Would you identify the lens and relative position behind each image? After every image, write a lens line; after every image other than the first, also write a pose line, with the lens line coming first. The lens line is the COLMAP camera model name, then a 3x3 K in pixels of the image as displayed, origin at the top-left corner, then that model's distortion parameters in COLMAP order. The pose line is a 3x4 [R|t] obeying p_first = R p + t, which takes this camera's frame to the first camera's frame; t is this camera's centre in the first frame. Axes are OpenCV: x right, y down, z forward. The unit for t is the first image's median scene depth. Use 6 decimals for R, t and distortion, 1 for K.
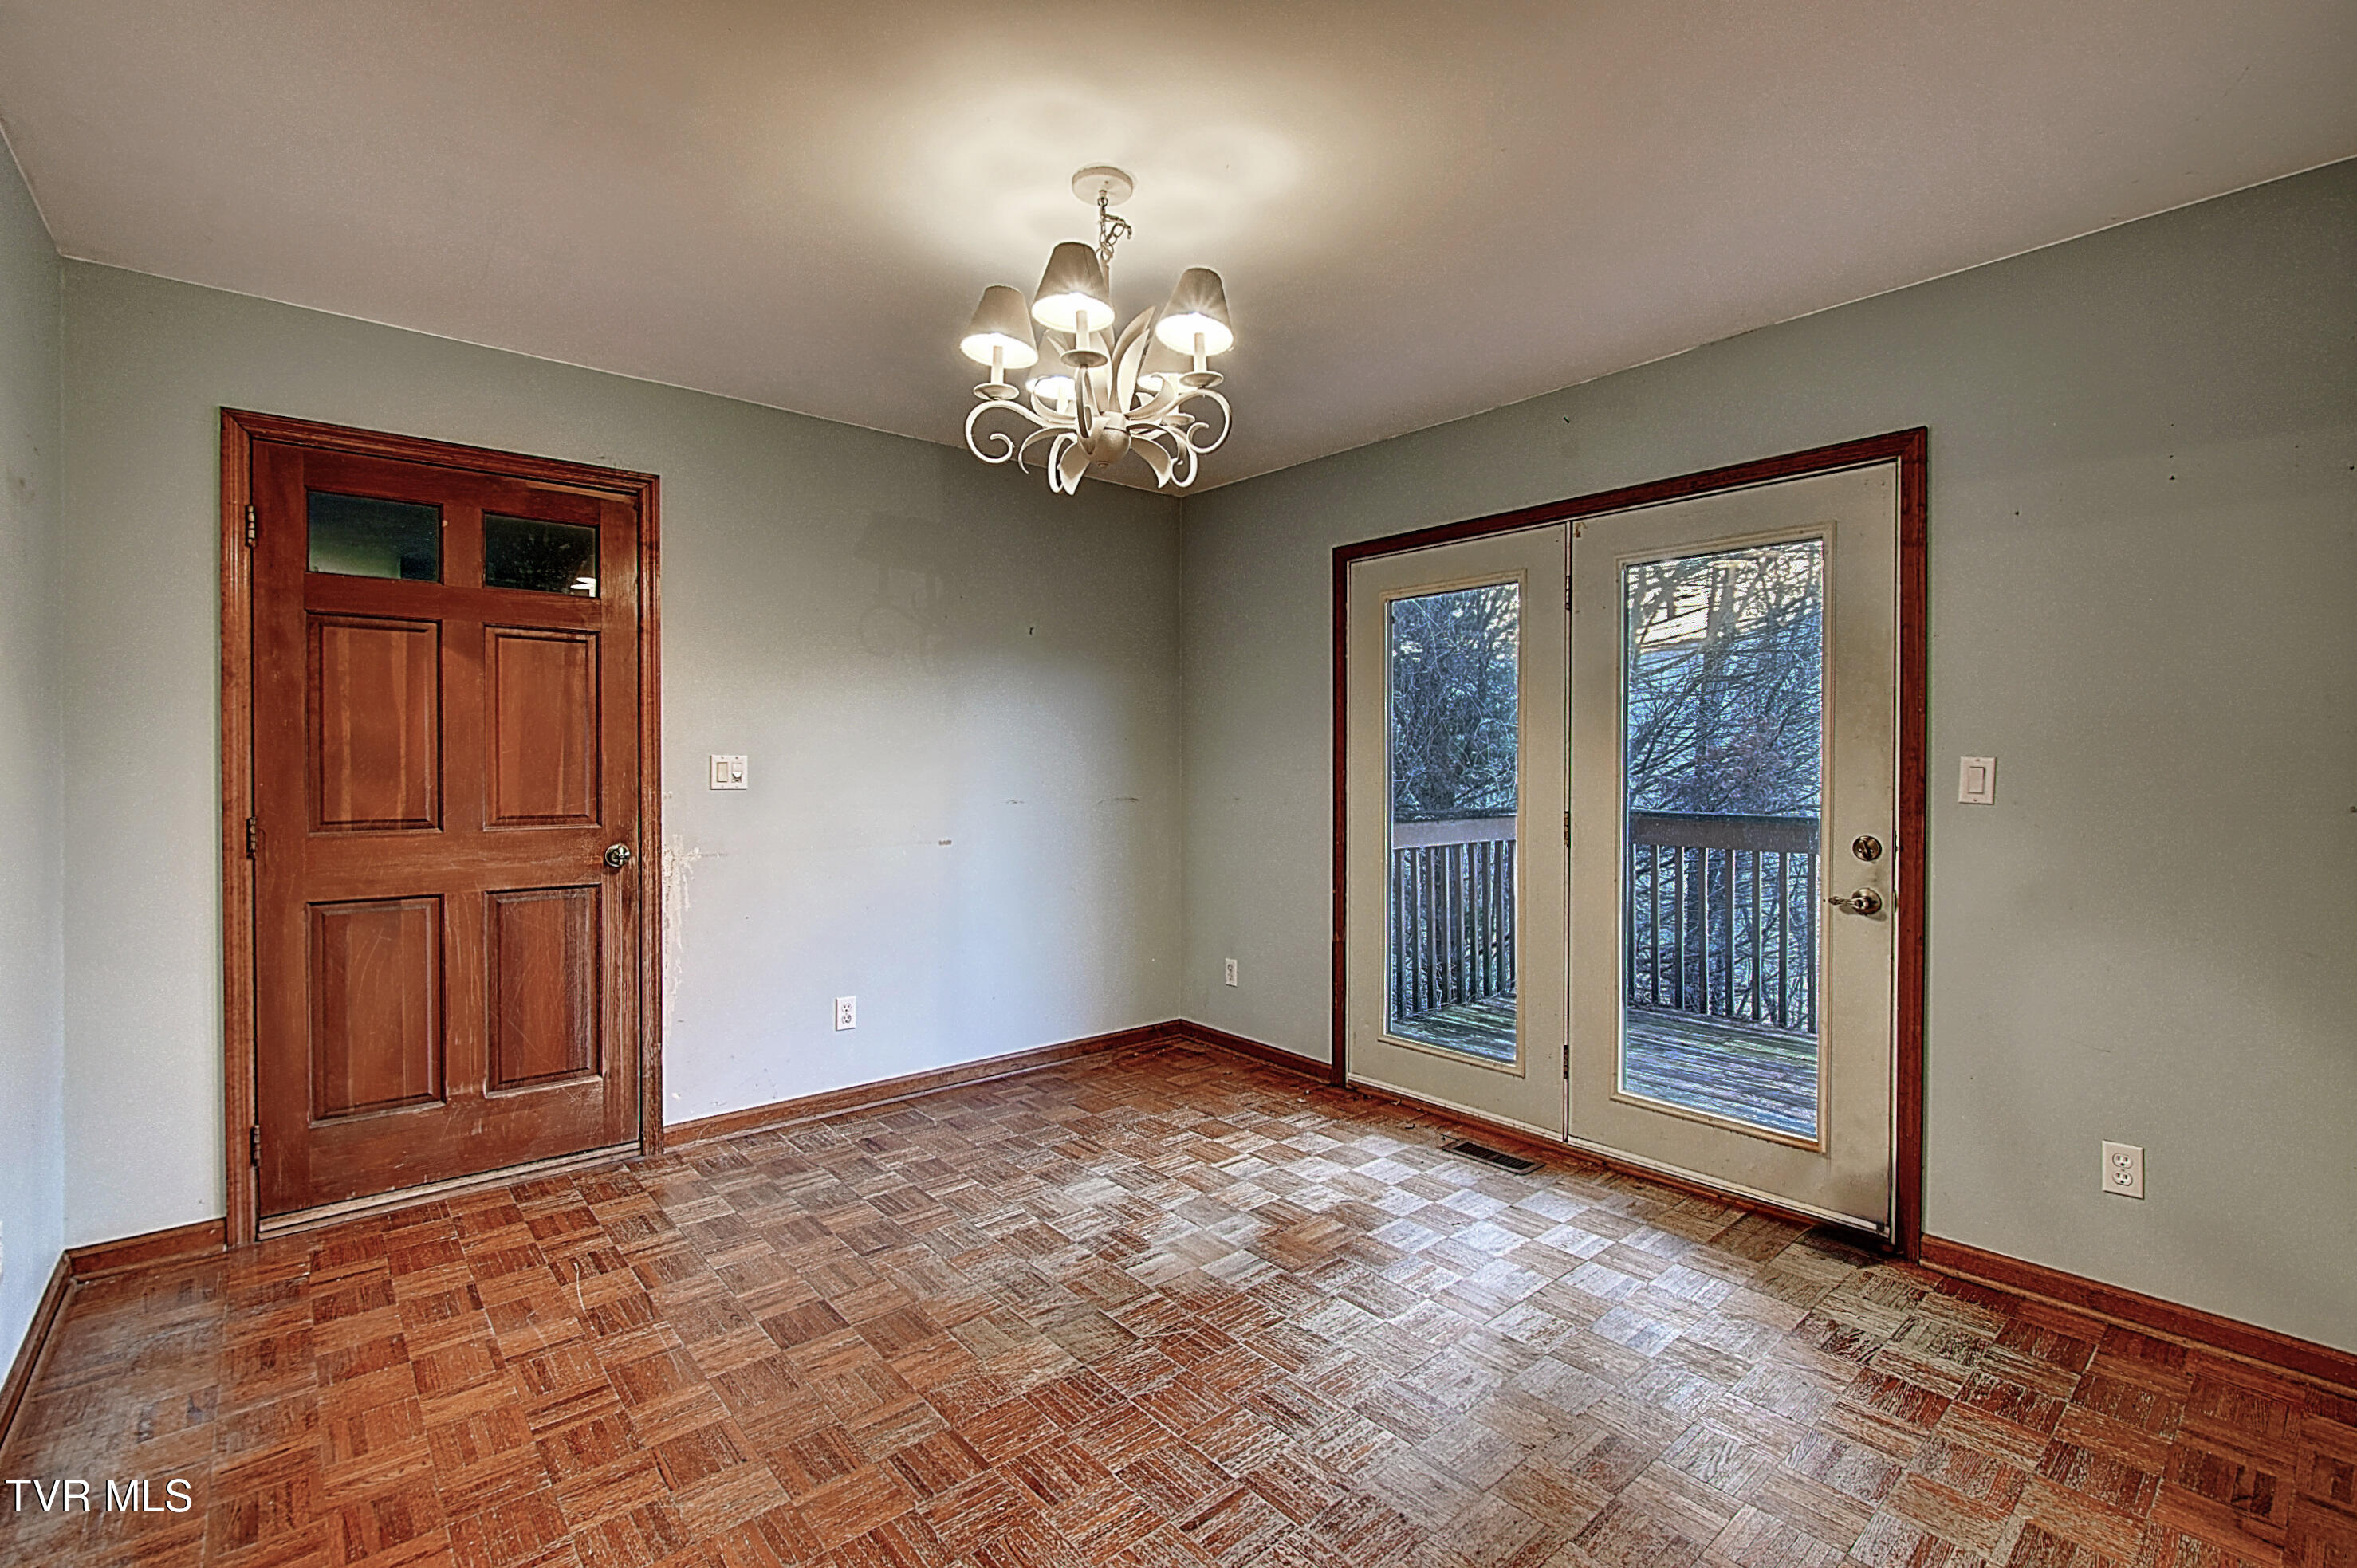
lens RADIAL K [[1044.9, 0, 1193.3], [0, 1044.9, 770.4], [0, 0, 1]] dist [-0.006072, -0.002131]
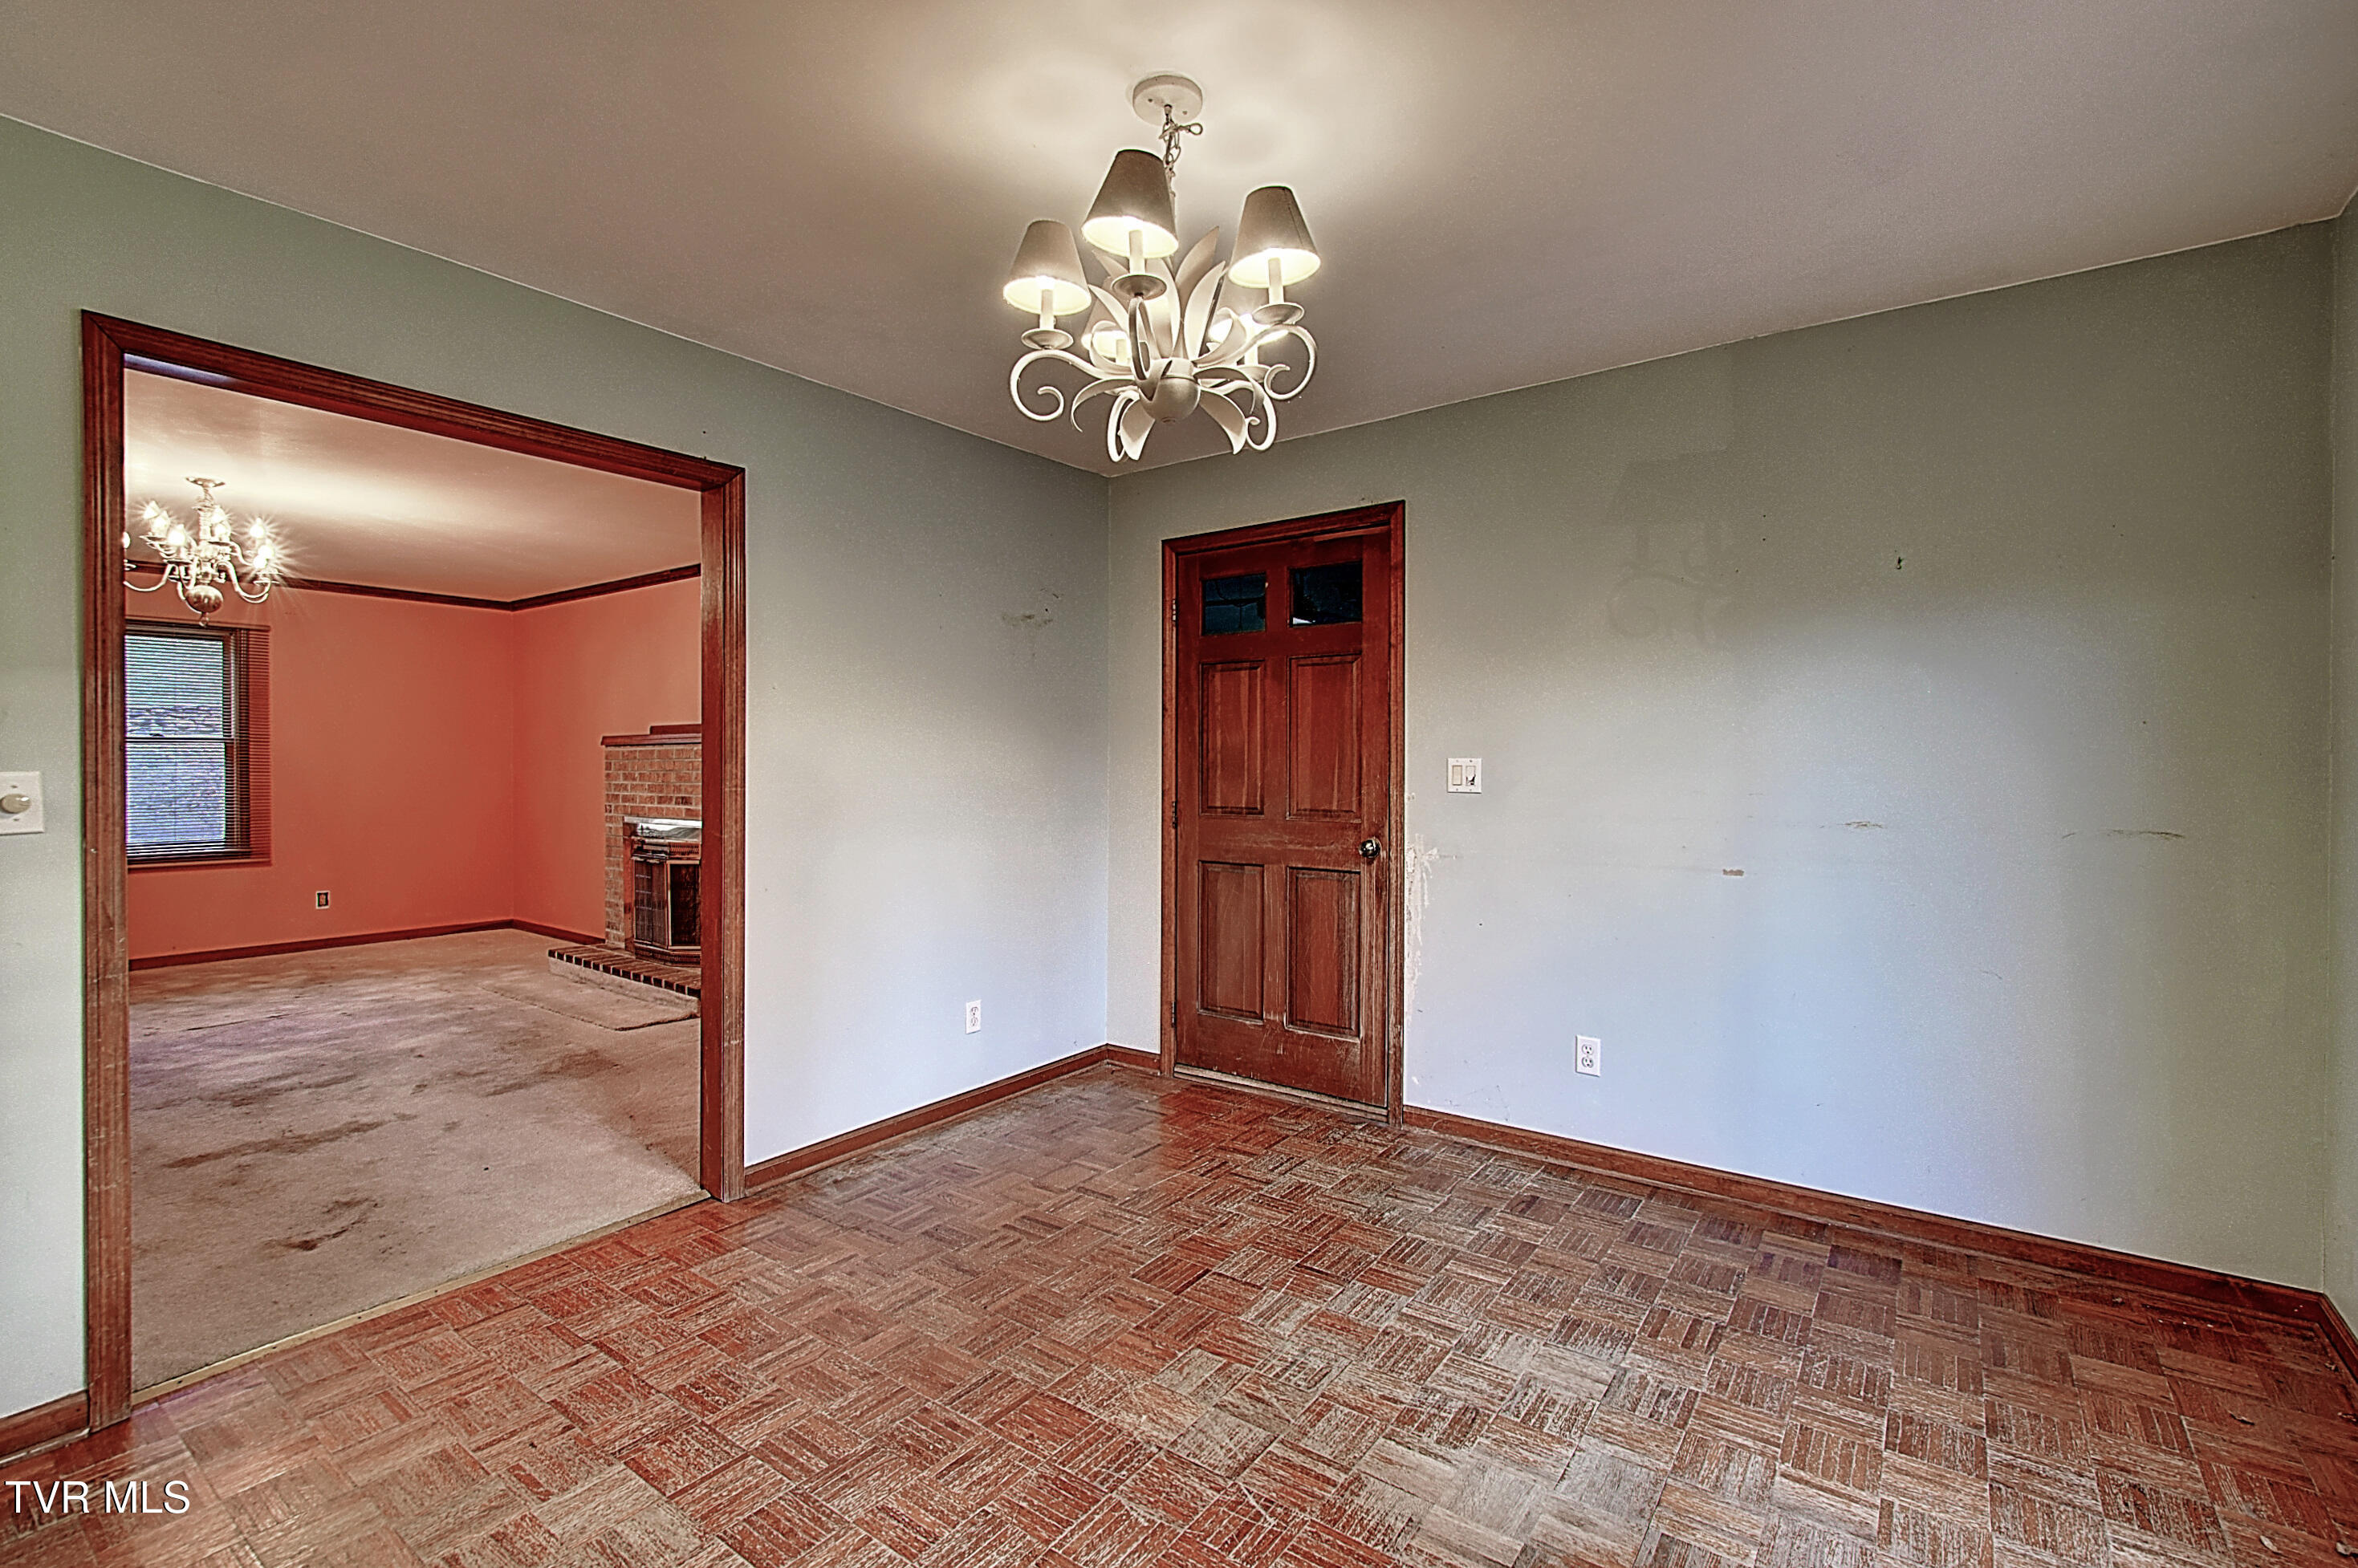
lens RADIAL K [[1045.3, 0, 1181.8], [0, 1045.3, 782.9], [0, 0, 1]] dist [-0.006072, -0.002131]
pose [[0.209550, 0.010149, -0.977745, 0.510342], [-0.012104, 0.999896, 0.007785, 0.004988], [0.977723, 0.010203, 0.209651, 0.567694]]
